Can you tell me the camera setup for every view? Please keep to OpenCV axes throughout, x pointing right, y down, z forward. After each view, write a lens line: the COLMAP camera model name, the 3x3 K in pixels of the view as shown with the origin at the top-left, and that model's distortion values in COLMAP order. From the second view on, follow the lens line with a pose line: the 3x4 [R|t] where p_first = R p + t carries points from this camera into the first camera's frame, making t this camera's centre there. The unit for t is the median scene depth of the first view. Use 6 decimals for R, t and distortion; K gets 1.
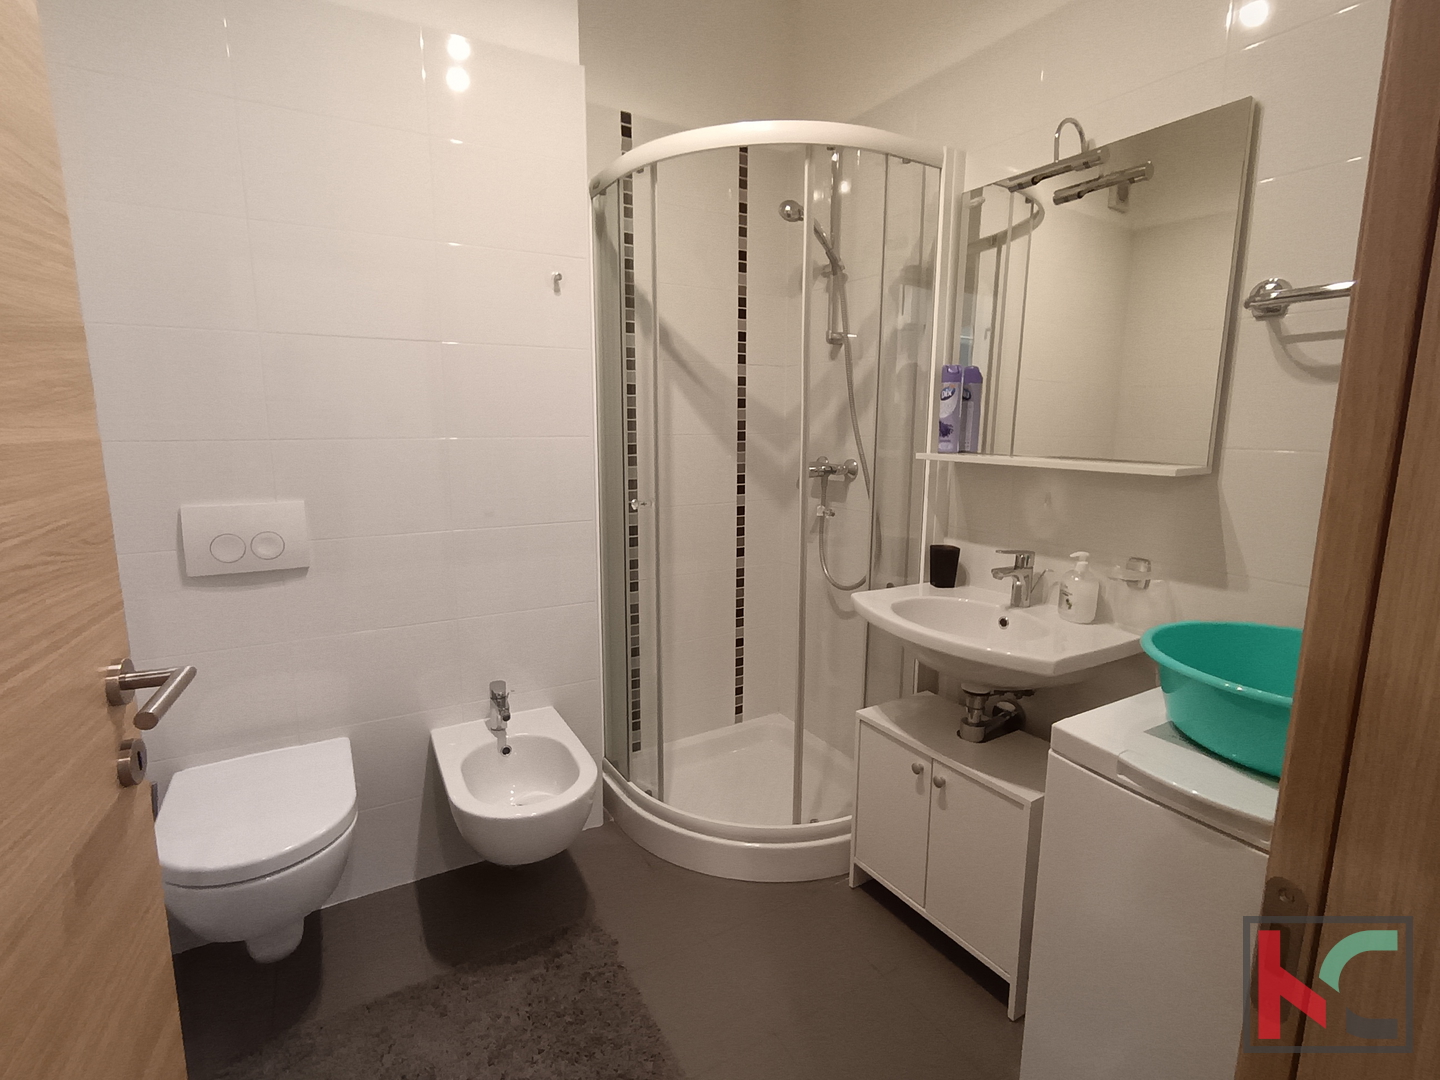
lens RADIAL K [[687.2, 0, 716.4], [0, 687.2, 533.1], [0, 0, 1]] dist [-0.000086, 0.000981]
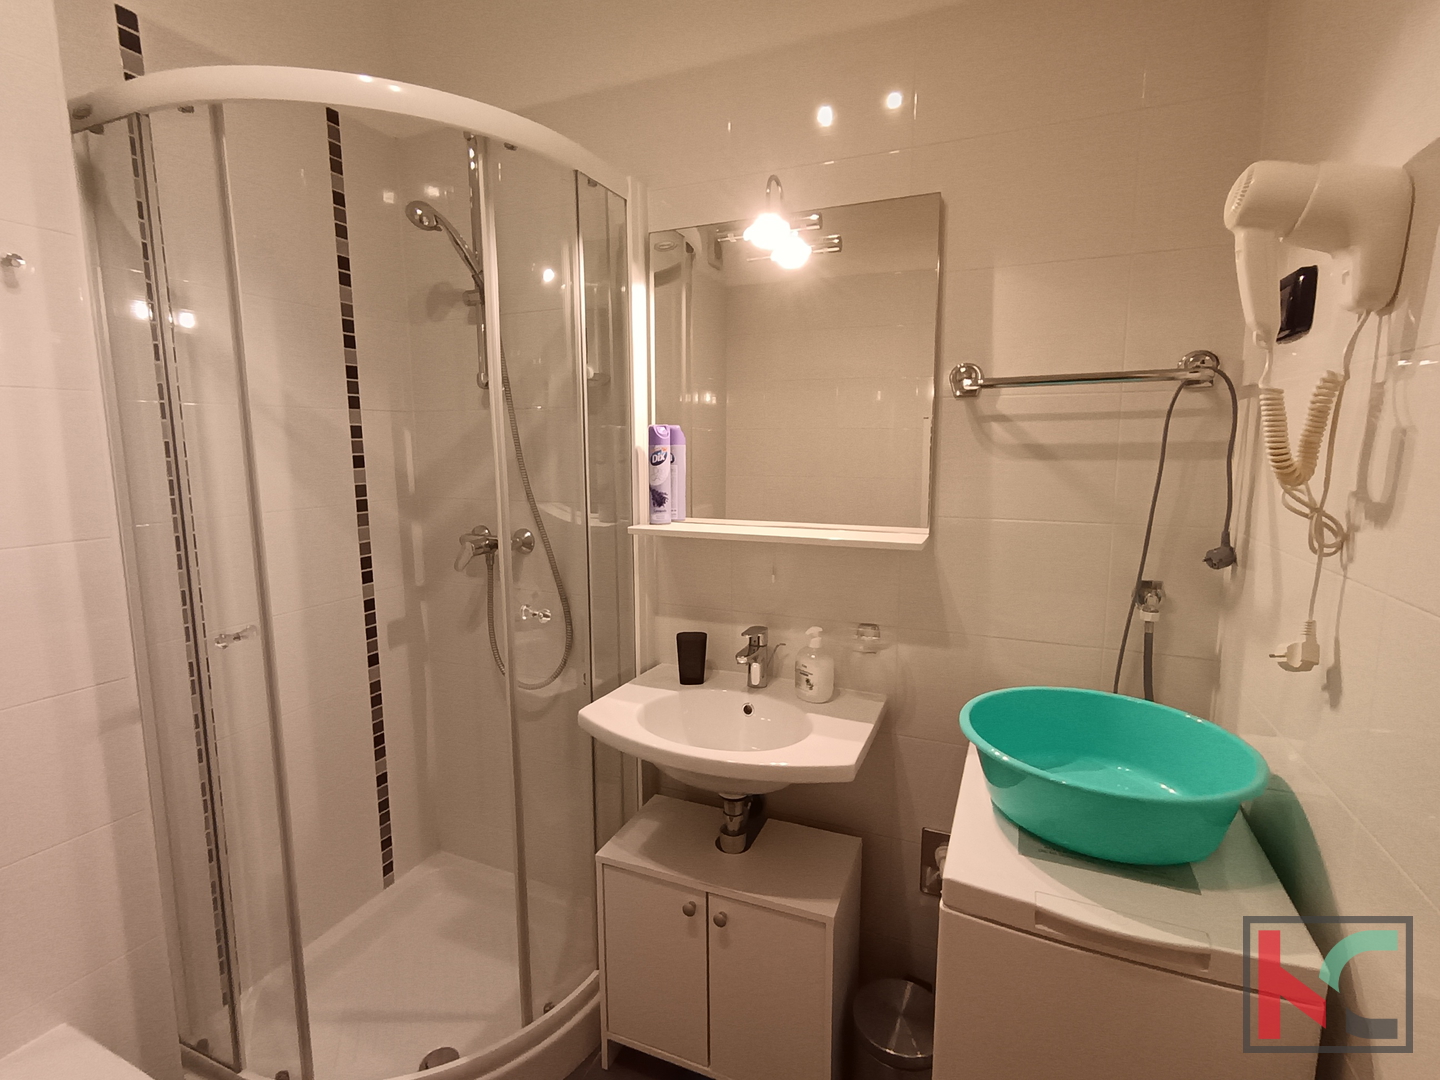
lens RADIAL K [[687.2, 0, 716.4], [0, 687.2, 533.1], [0, 0, 1]] dist [-0.000086, 0.000981]
pose [[0.811387, -0.085466, 0.578227, -0.096846], [0.102878, 0.994690, 0.002659, -0.085747], [-0.575384, 0.057329, 0.815872, 0.207040]]
